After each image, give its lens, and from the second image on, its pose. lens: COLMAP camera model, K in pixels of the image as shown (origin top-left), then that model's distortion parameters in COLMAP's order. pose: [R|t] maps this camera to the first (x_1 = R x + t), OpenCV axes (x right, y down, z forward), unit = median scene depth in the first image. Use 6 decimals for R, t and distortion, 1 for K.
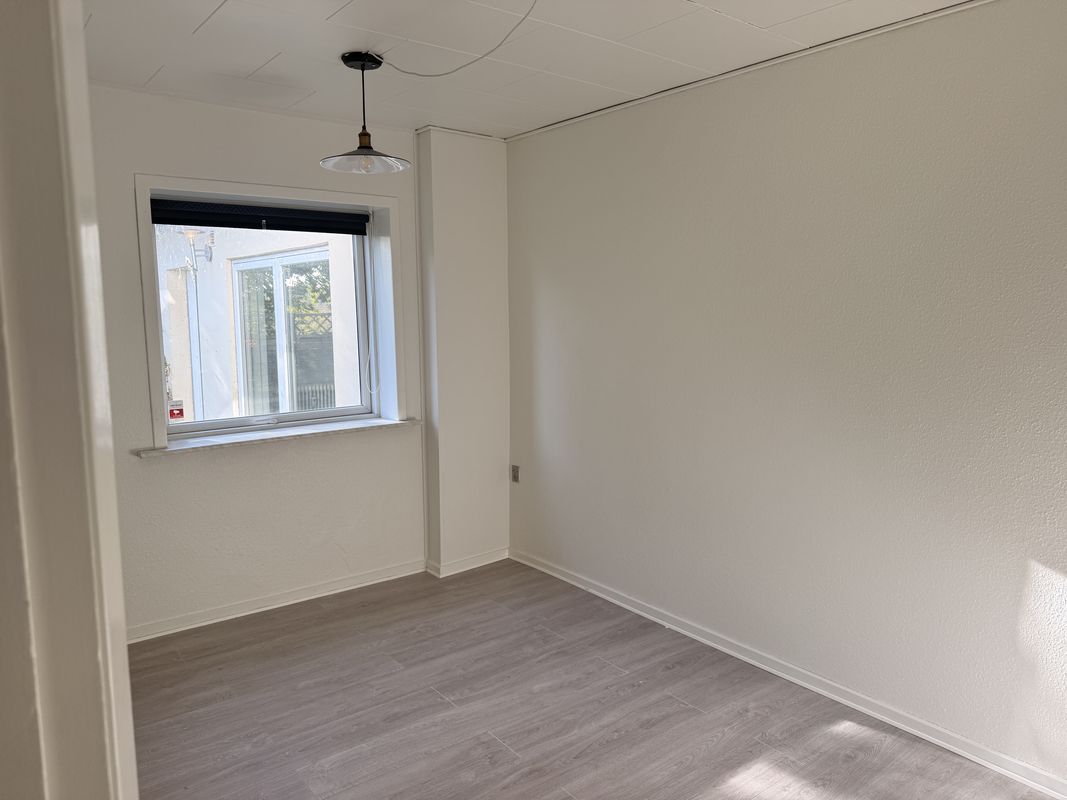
lens RADIAL K [[759.8, 0, 528.5], [0, 759.8, 401.0], [0, 0, 1]] dist [0.042094, -0.039327]
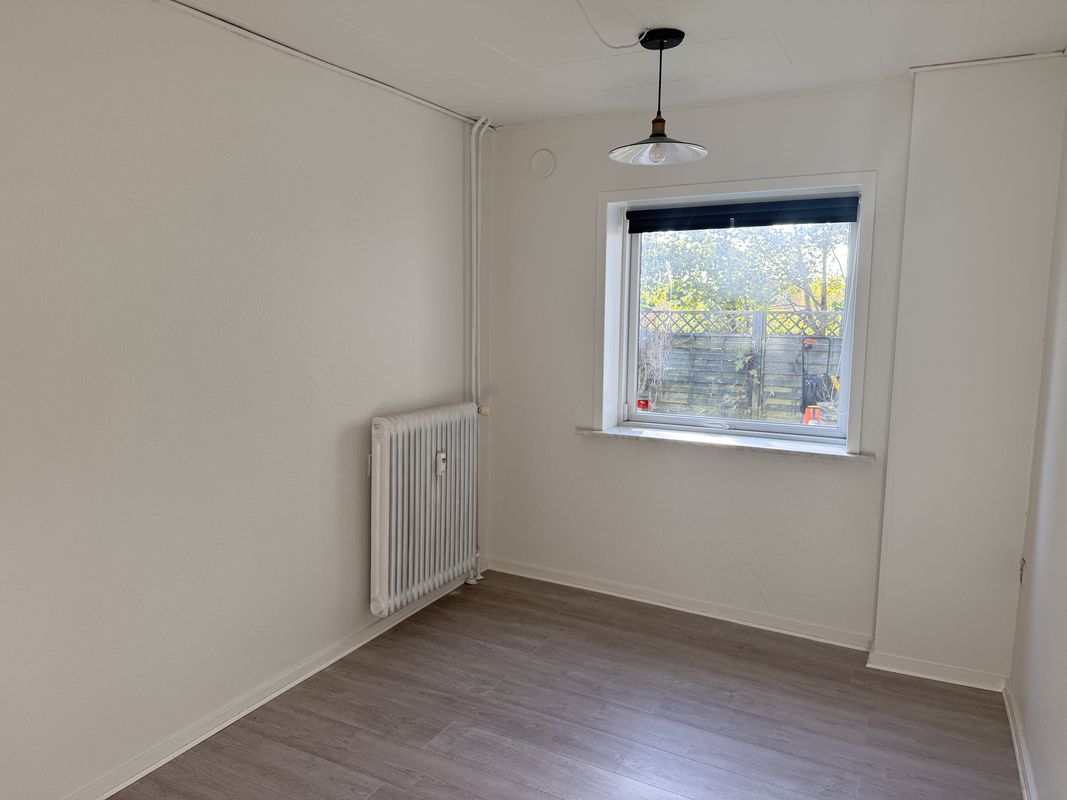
lens RADIAL K [[759.8, 0, 542.4], [0, 759.8, 402.7], [0, 0, 1]] dist [0.042094, -0.039327]
pose [[0.405775, 0.134971, -0.903952, 0.587211], [-0.128395, 0.987646, 0.089832, -0.080646], [0.904910, 0.079612, 0.418092, 0.514769]]
